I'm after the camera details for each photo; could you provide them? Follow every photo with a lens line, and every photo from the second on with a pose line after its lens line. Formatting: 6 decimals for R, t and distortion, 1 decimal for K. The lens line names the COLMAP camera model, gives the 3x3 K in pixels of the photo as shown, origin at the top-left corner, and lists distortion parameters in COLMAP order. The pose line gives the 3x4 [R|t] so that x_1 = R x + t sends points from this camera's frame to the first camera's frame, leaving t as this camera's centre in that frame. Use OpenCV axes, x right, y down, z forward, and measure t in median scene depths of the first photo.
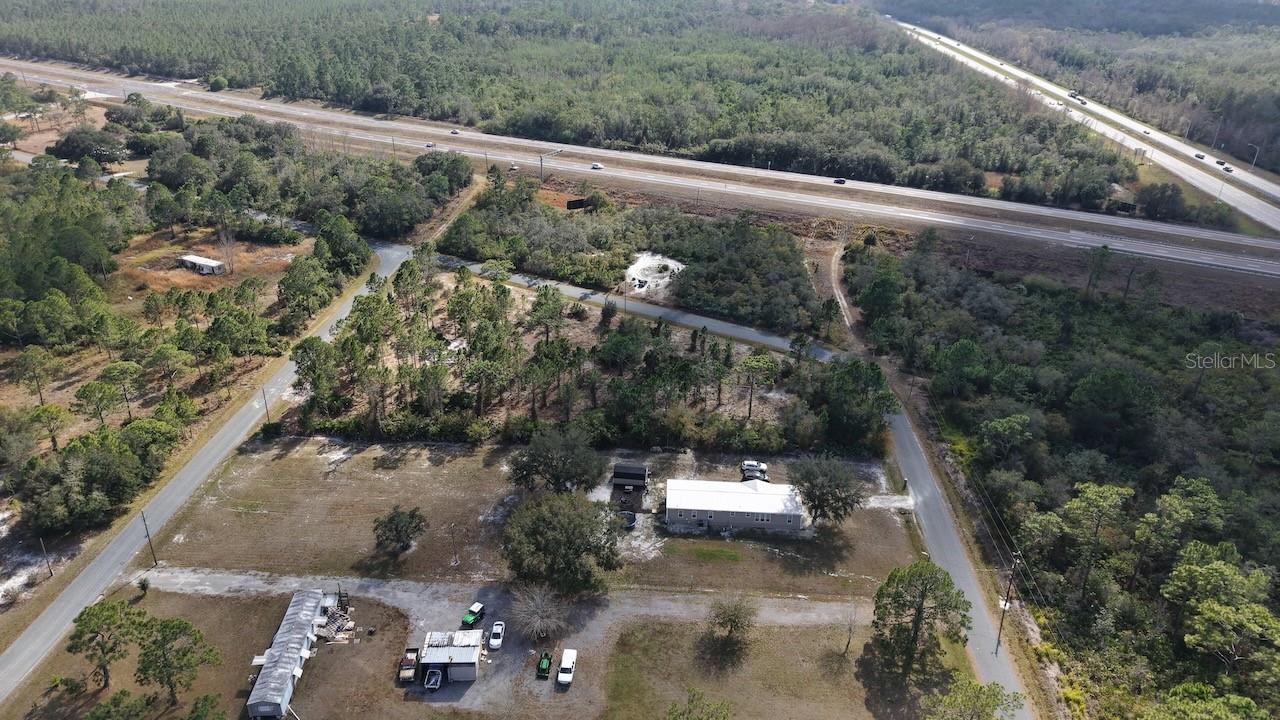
lens RADIAL K [[858.0, 0, 649.4], [0, 858.0, 363.2], [0, 0, 1]] dist [0.017039, -0.020782]
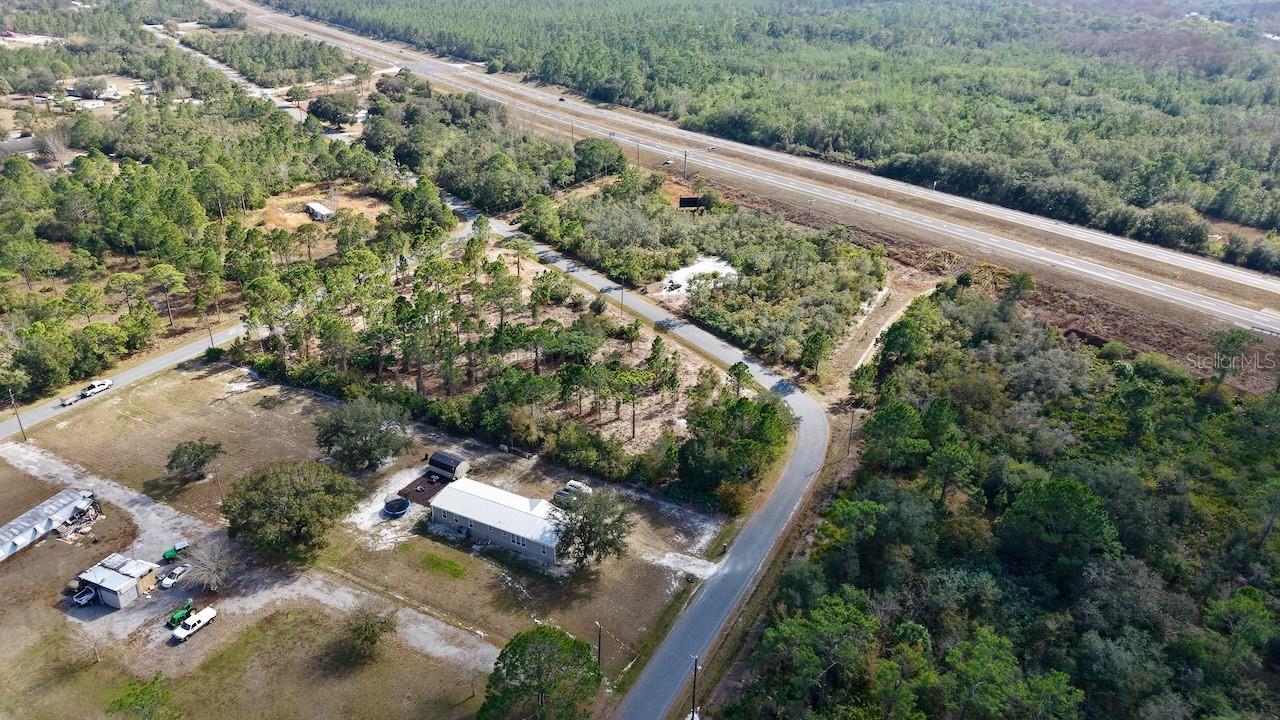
lens RADIAL K [[858.0, 0, 647.0], [0, 858.0, 365.1], [0, 0, 1]] dist [0.017039, -0.020782]
pose [[0.912417, 0.183114, -0.366010, 0.266797], [-0.186665, 0.982080, 0.025999, -0.023019], [0.364212, 0.044599, 0.930248, 0.102003]]
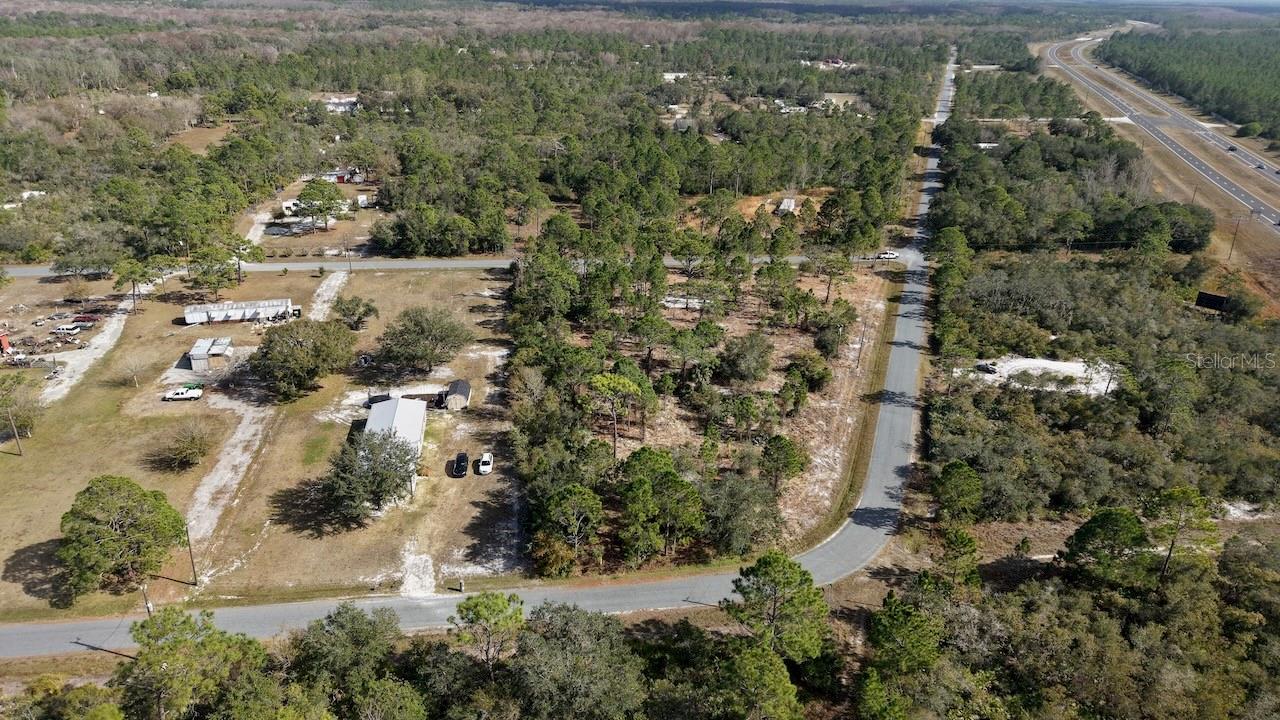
lens RADIAL K [[858.0, 0, 639.2], [0, 858.0, 356.2], [0, 0, 1]] dist [0.017039, -0.020782]
pose [[0.189973, 0.375517, -0.907137, 0.450043], [-0.456021, 0.851996, 0.257190, -0.125771], [0.869457, 0.364815, 0.333100, 0.446038]]
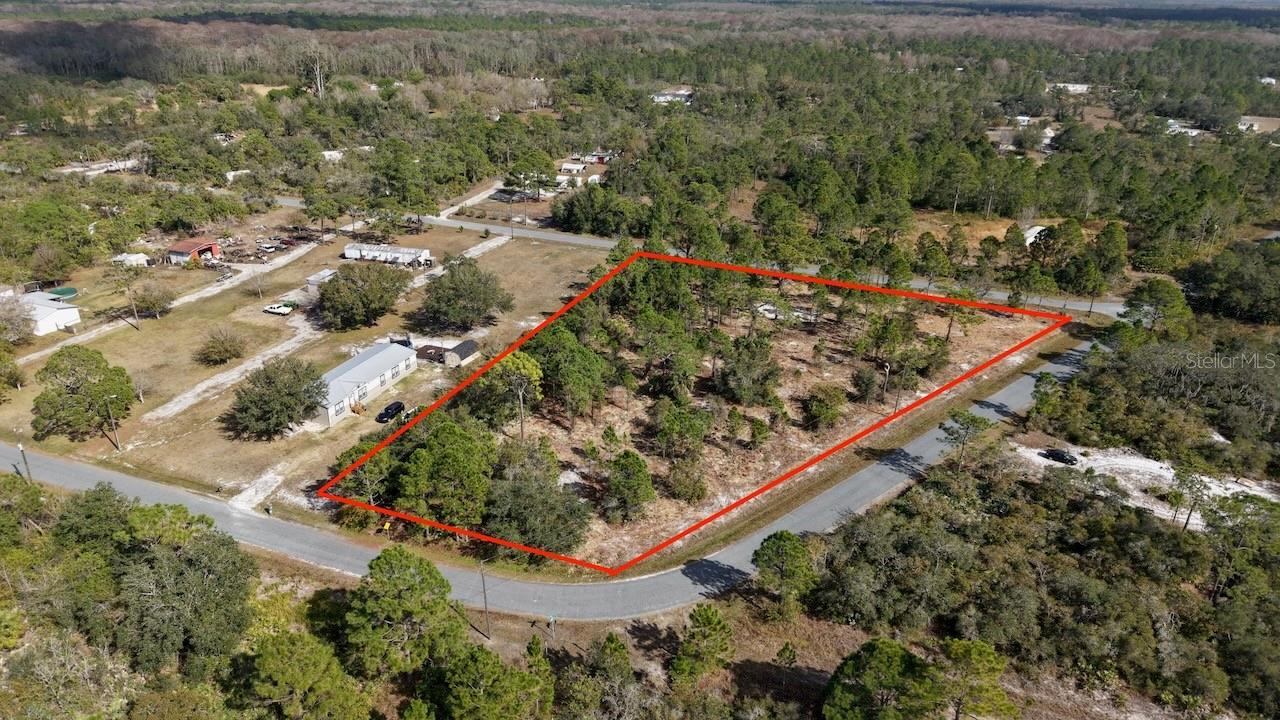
lens RADIAL K [[858.0, 0, 642.9], [0, 858.0, 356.4], [0, 0, 1]] dist [0.017039, -0.020782]
pose [[-0.304250, 0.355845, -0.883632, 0.411421], [-0.450999, 0.763251, 0.462654, -0.217506], [0.839066, 0.539280, -0.071733, 0.657213]]
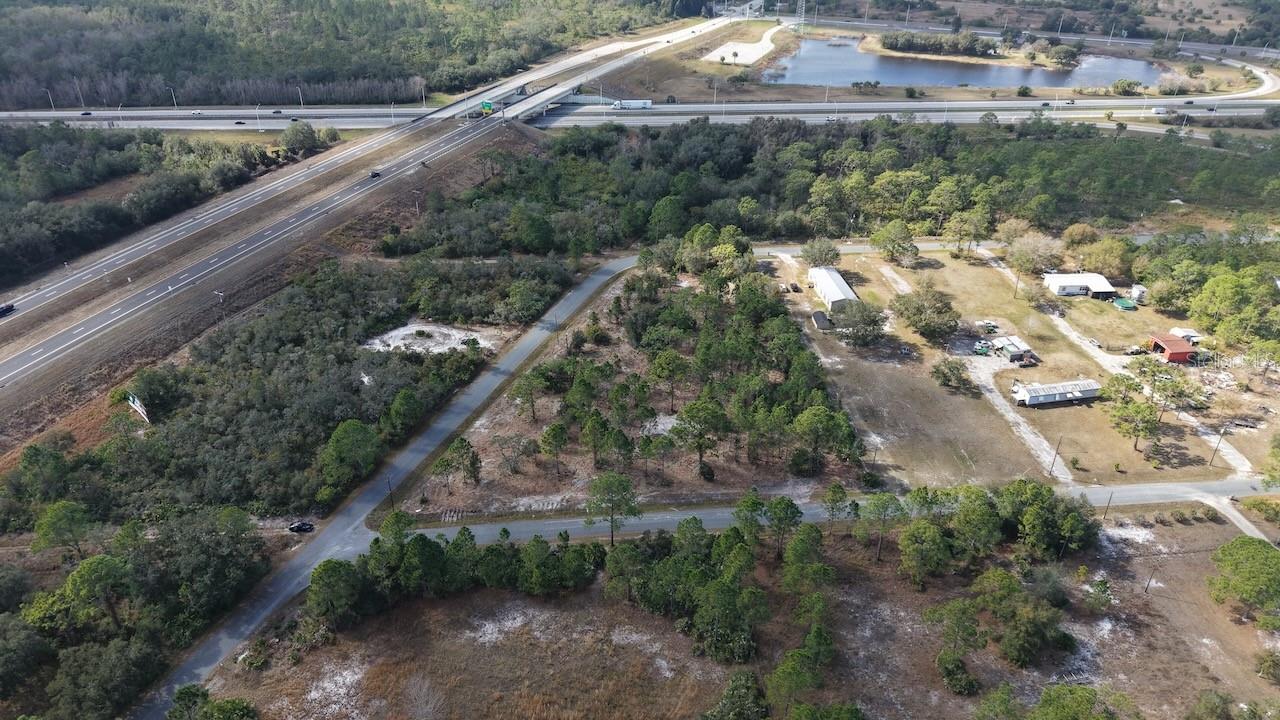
lens RADIAL K [[858.0, 0, 632.7], [0, 858.0, 363.3], [0, 0, 1]] dist [0.017039, -0.020782]
pose [[-0.150067, -0.520677, 0.840461, -0.692262], [0.431809, 0.730205, 0.529473, -0.410730], [-0.889393, 0.442375, 0.115254, 0.611834]]
